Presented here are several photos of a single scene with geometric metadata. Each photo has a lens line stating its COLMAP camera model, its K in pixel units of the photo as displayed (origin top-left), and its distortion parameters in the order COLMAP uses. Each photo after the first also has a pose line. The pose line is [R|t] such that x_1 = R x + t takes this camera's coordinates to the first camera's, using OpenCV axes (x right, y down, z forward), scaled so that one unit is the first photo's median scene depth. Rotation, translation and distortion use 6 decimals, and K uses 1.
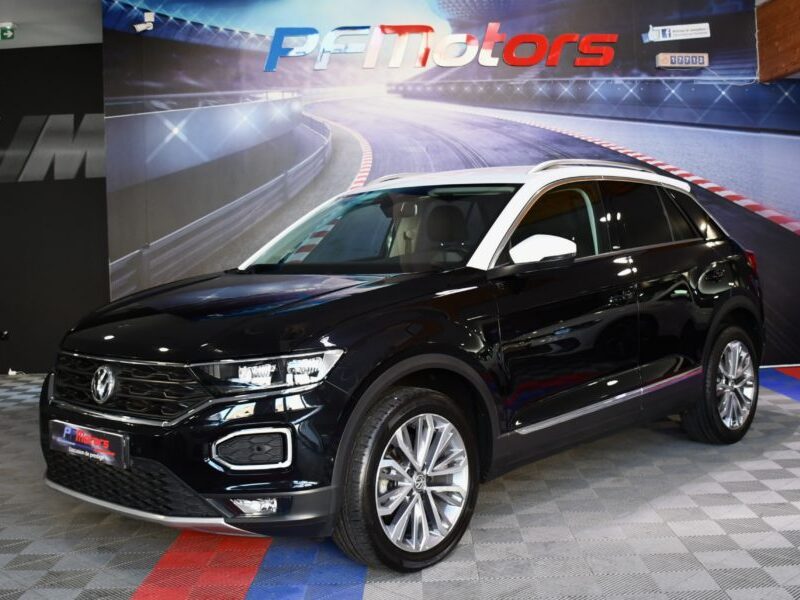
lens RADIAL K [[965.1, 0, 400.2], [0, 965.1, 323.1], [0, 0, 1]] dist [-0.117716, 0.000000]
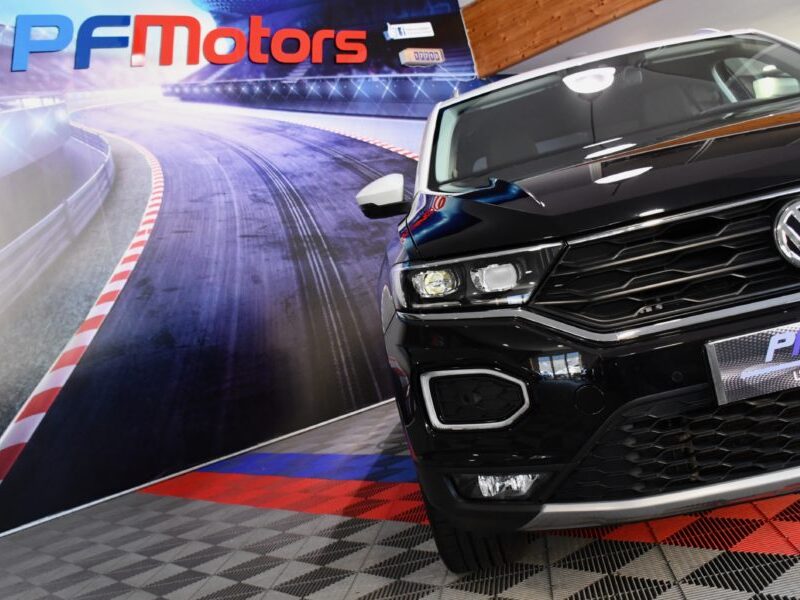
lens RADIAL K [[897.5, 0, 357.7], [0, 897.5, 329.2], [0, 0, 1]] dist [-0.132629, 0.000000]
pose [[0.797492, -0.176981, 0.576788, -0.347432], [0.256170, 0.964882, -0.058129, 0.035175], [-0.546245, 0.194114, 0.814823, 0.342129]]
